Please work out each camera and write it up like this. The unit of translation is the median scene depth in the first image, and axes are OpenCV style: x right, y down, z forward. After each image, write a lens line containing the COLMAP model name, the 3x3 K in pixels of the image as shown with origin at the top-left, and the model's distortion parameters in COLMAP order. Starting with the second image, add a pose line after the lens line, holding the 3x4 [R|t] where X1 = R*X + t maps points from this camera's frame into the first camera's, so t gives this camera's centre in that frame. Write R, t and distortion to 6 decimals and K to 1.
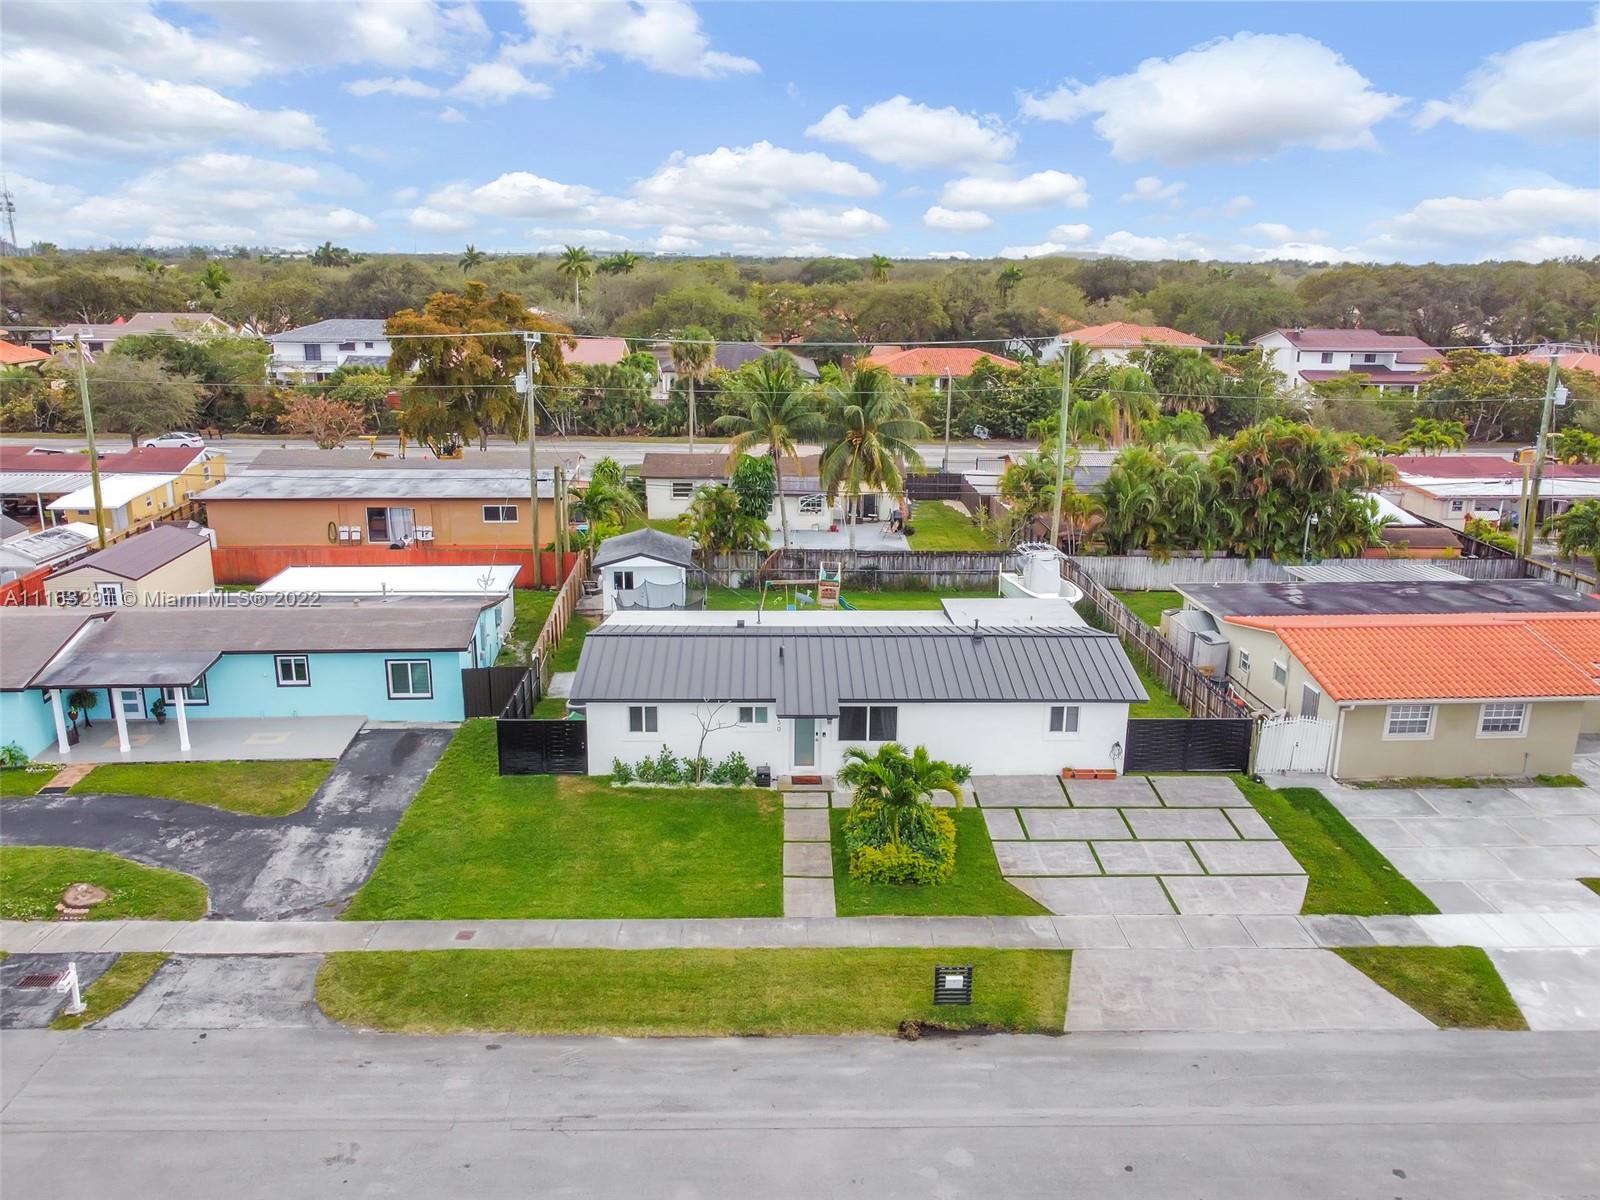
lens RADIAL K [[1219.8, 0, 800.0], [0, 1219.8, 600.0], [0, 0, 1]] dist [0.000427, -0.006009]
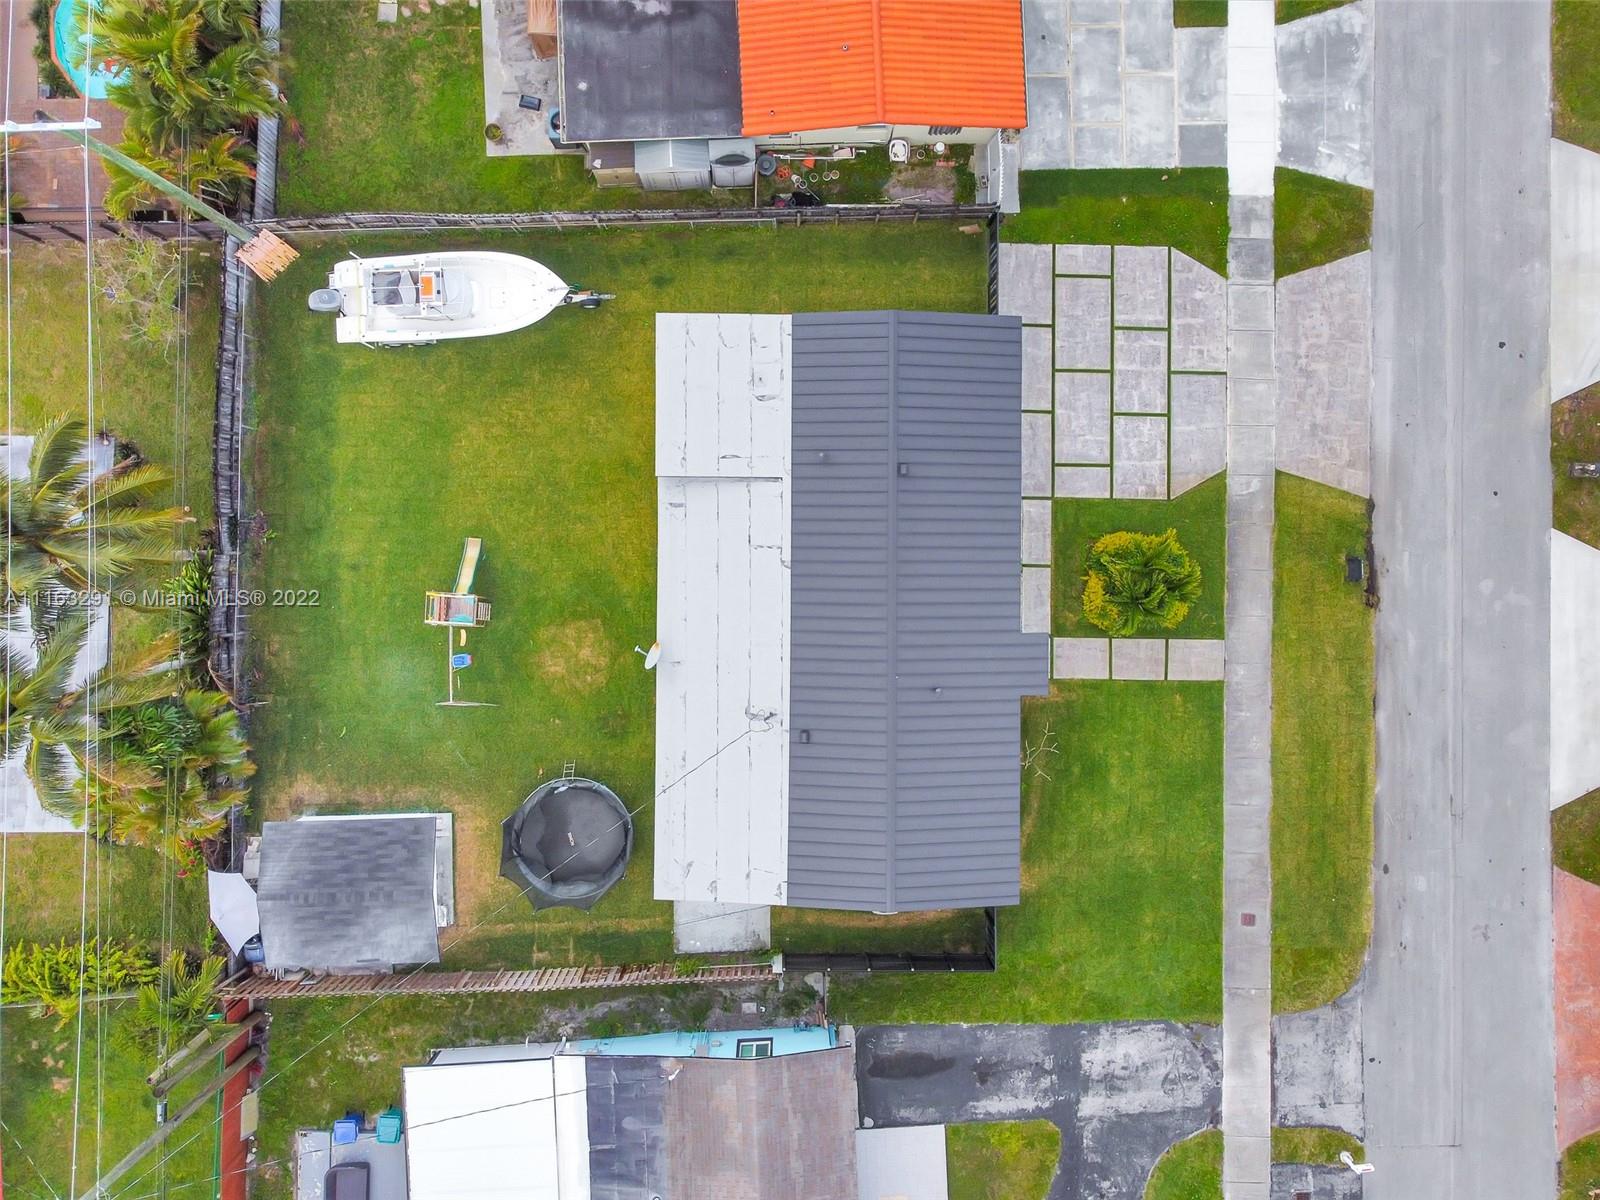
lens RADIAL K [[1208.4, 0, 800.0], [0, 1208.4, 600.0], [0, 0, 1]] dist [-0.006120, -0.004113]
pose [[0.030434, -0.999524, 0.004966, 0.043075], [0.246956, 0.012334, 0.968948, -0.902594], [-0.968549, -0.028262, 0.247214, 0.926751]]
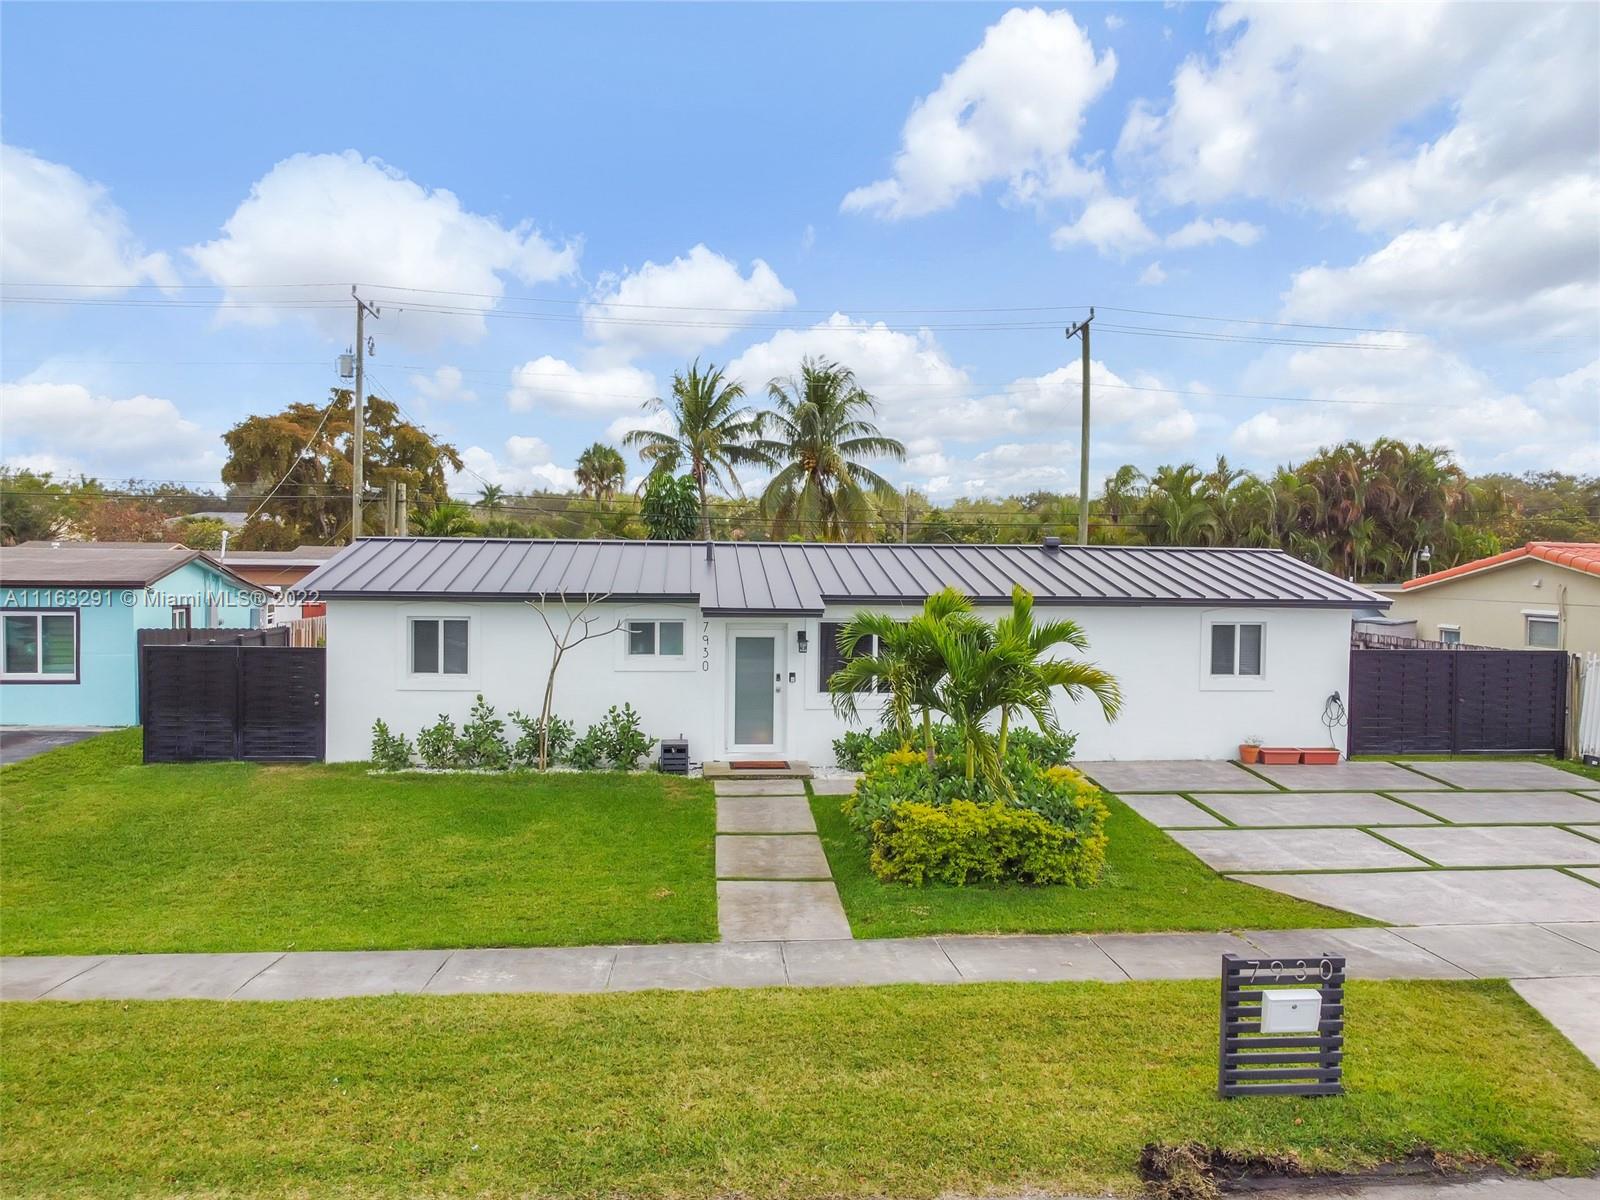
lens RADIAL K [[1208.4, 0, 800.0], [0, 1208.4, 600.0], [0, 0, 1]] dist [-0.006120, -0.004113]
pose [[0.997977, -0.001047, 0.063561, -0.009804], [0.016067, 0.971556, -0.236264, 0.203338], [-0.061506, 0.236807, 0.969608, 0.498758]]
